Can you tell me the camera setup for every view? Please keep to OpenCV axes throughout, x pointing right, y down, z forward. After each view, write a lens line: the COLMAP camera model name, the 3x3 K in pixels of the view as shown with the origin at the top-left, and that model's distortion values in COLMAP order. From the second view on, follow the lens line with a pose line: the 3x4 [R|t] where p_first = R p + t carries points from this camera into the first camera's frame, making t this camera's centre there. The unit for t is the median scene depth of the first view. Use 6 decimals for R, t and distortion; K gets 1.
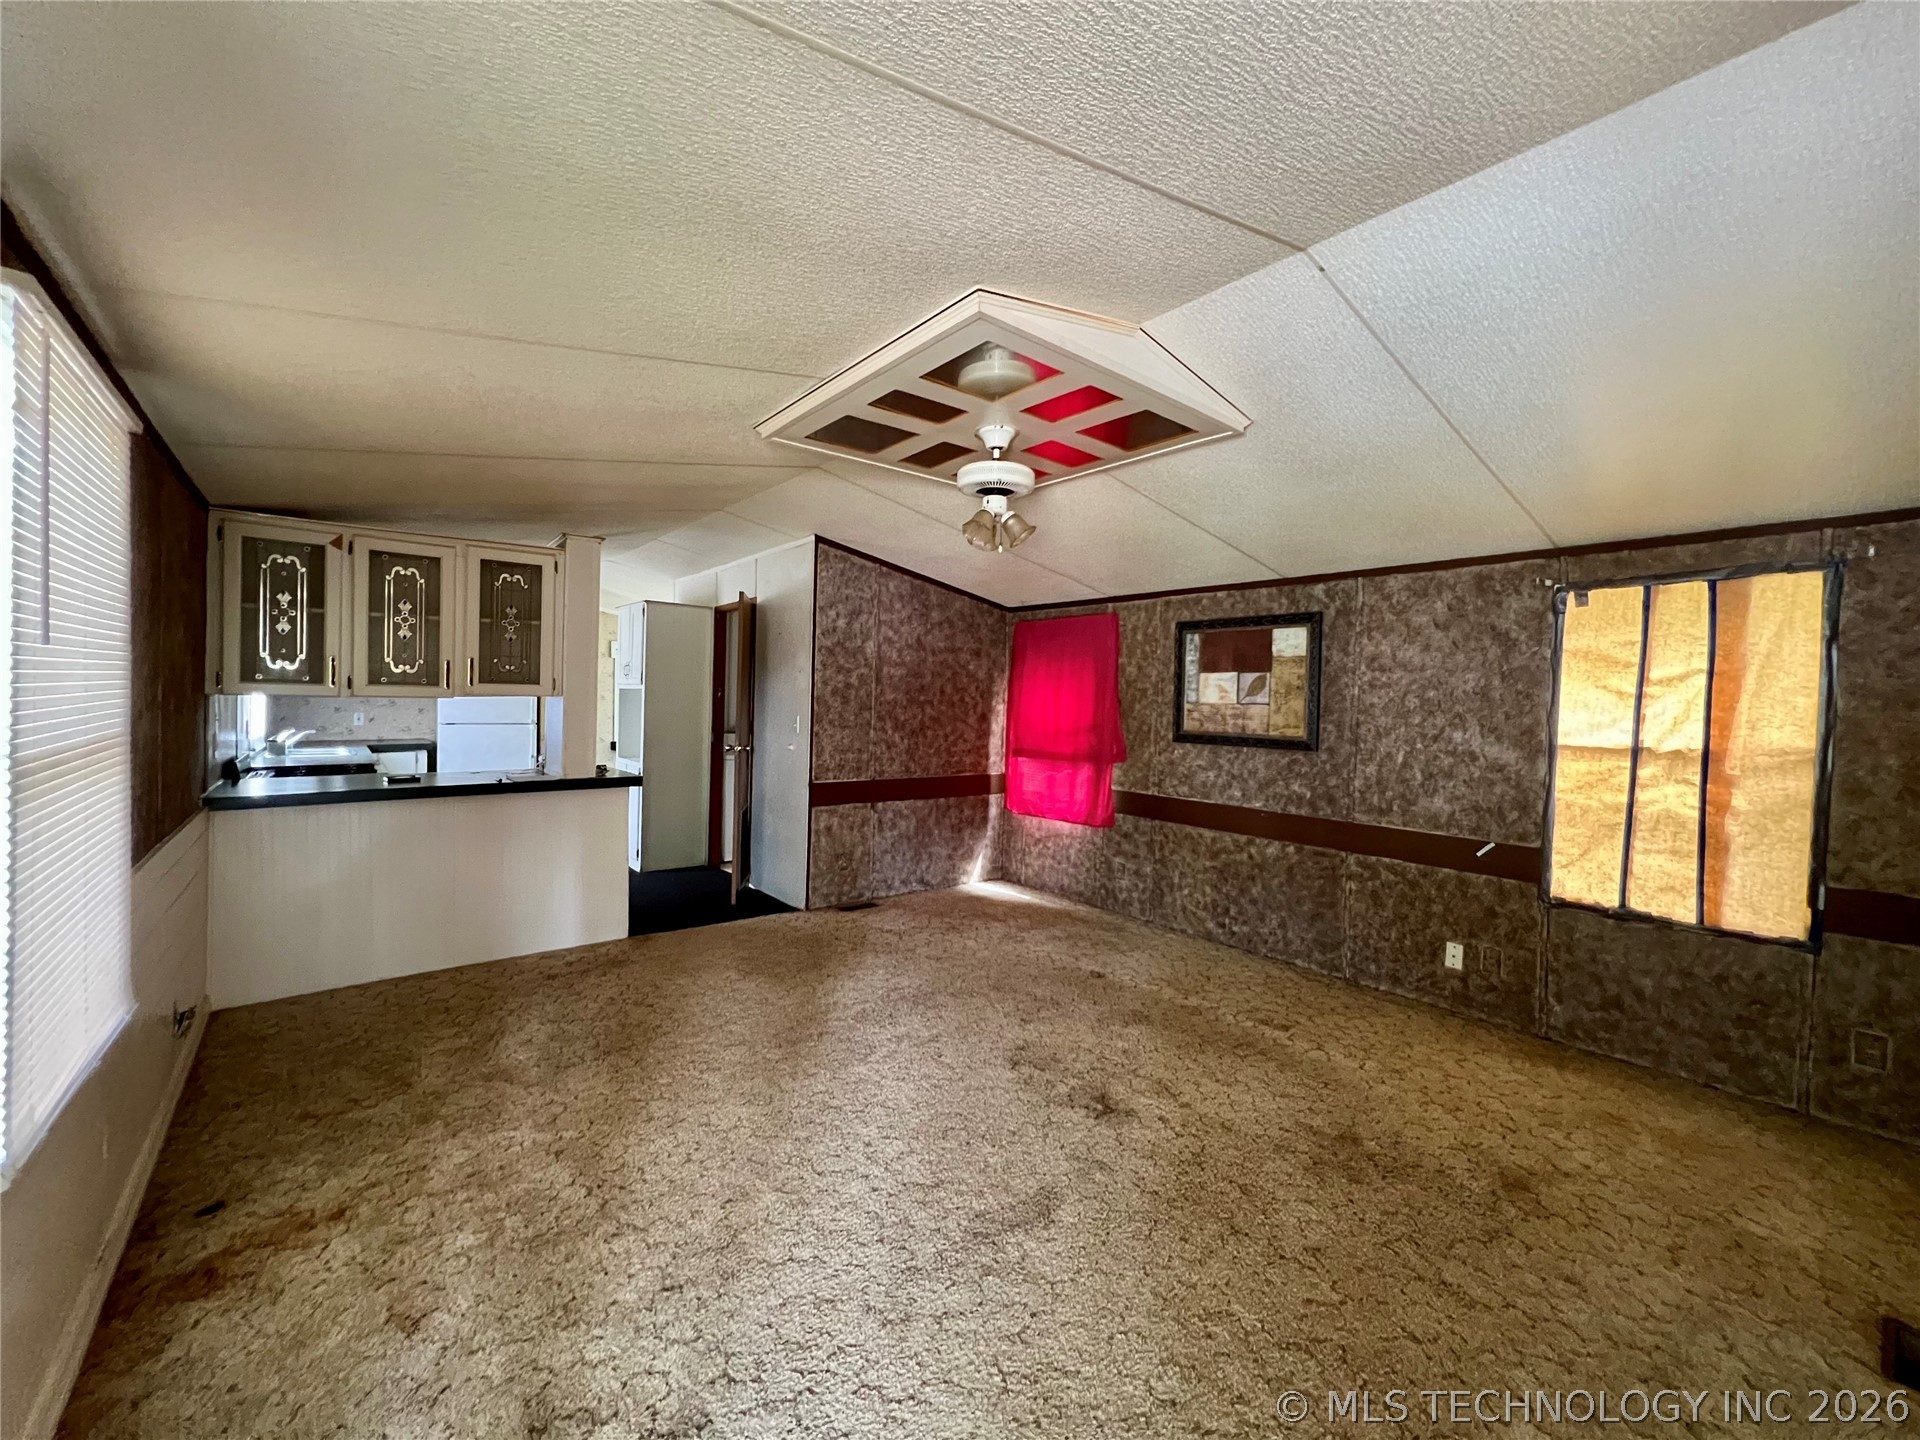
lens RADIAL K [[769.6, 0, 954.7], [0, 769.6, 719.6], [0, 0, 1]] dist [0.000302, -0.000023]
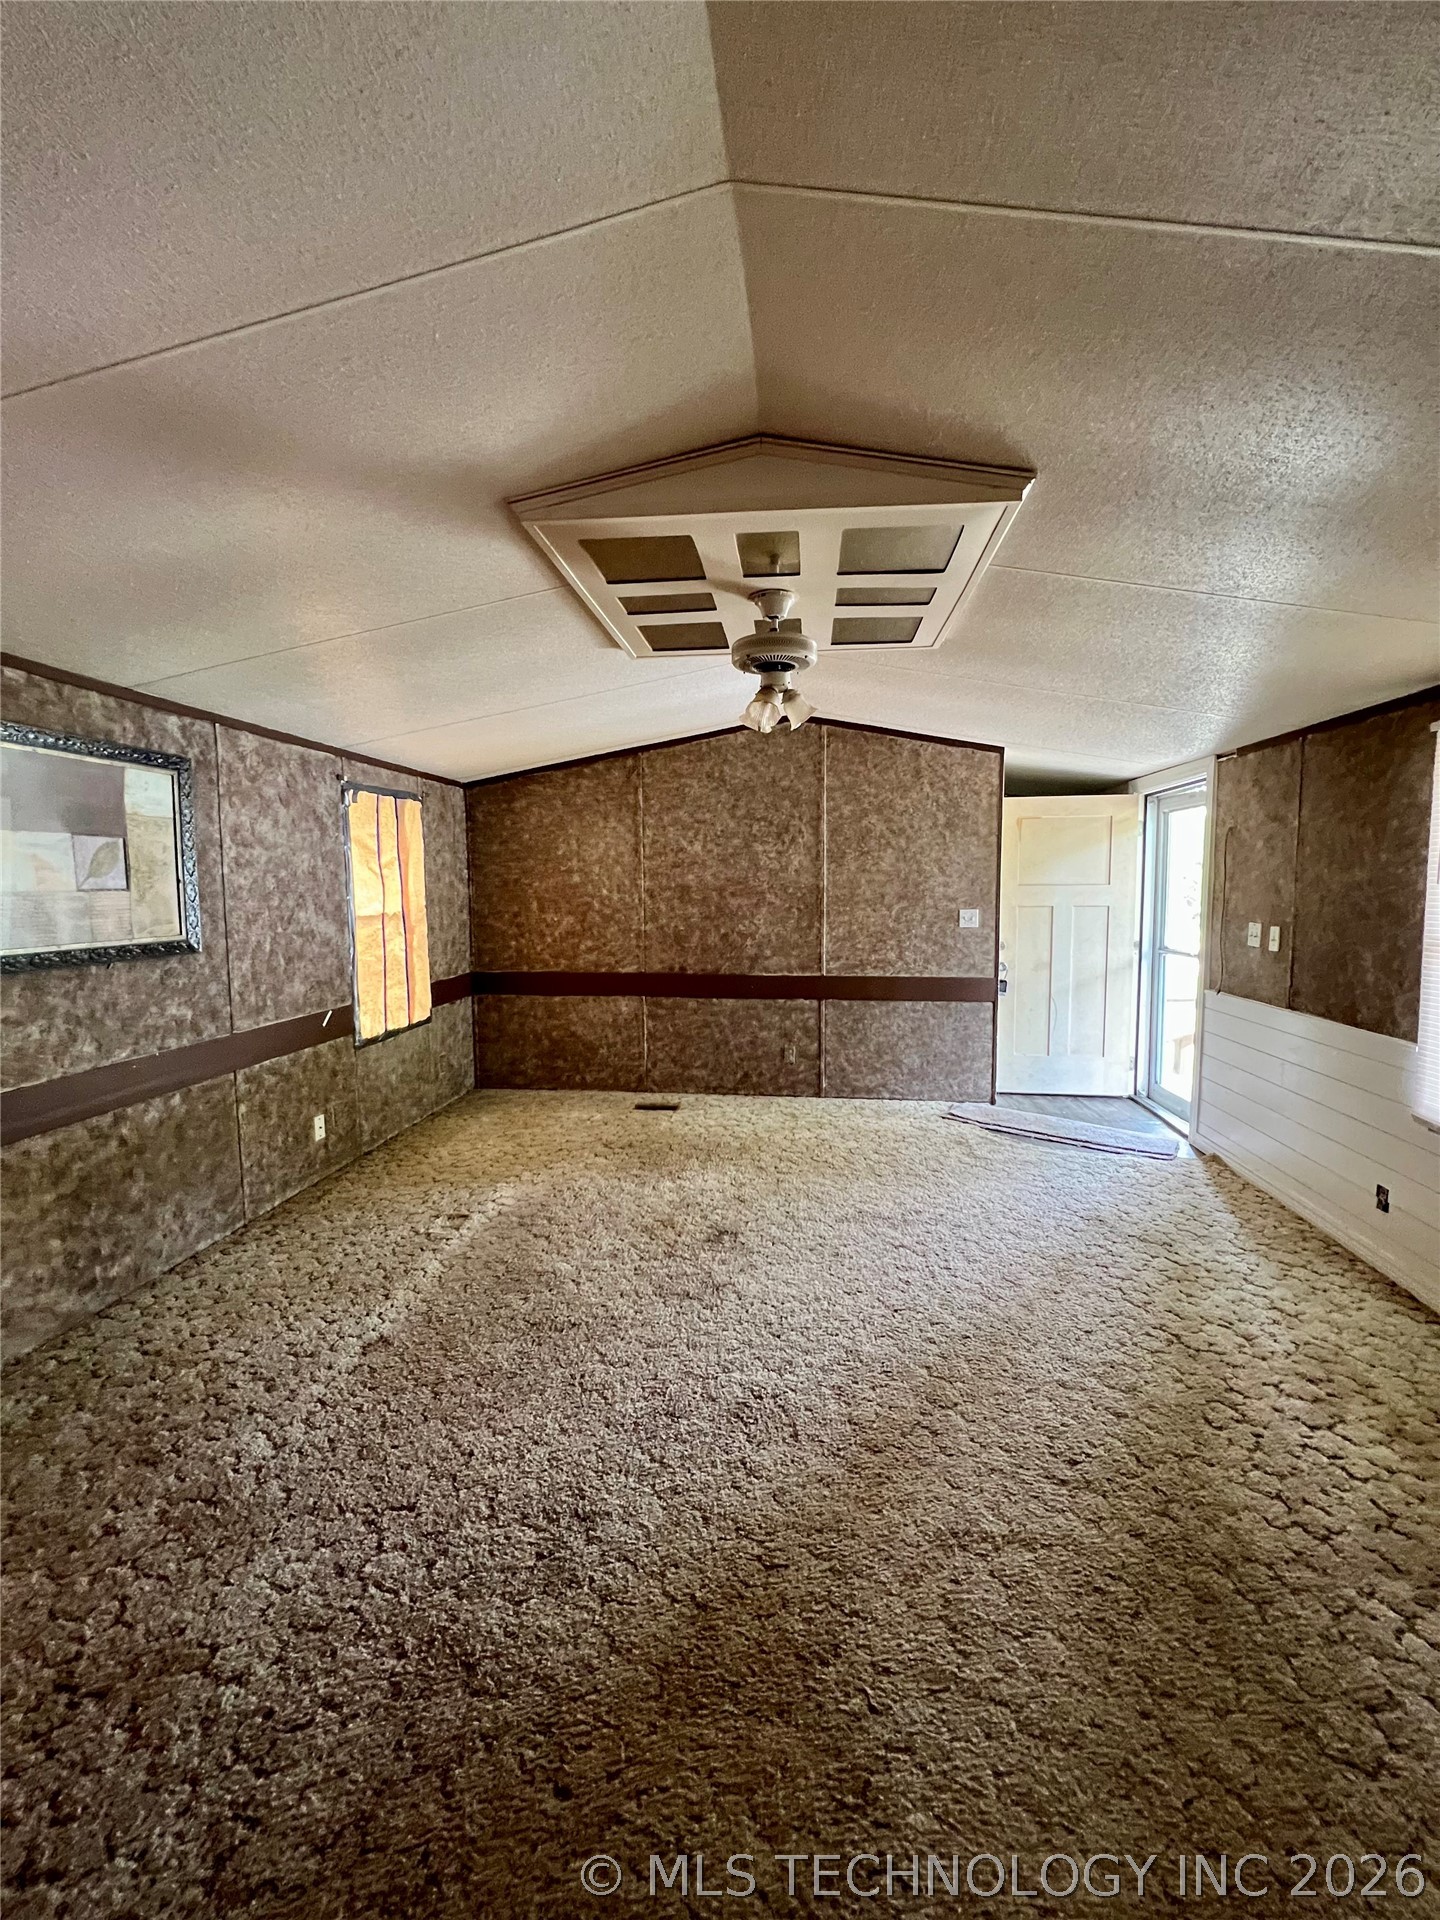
lens RADIAL K [[778.5, 0, 719.1], [0, 778.5, 956.0], [0, 0, 1]] dist [0.001926, 0.000124]
pose [[-0.693145, -0.092942, 0.714781, -0.425642], [-0.000107, 0.991665, 0.128840, -0.054296], [-0.720798, 0.089228, -0.687378, 1.231890]]
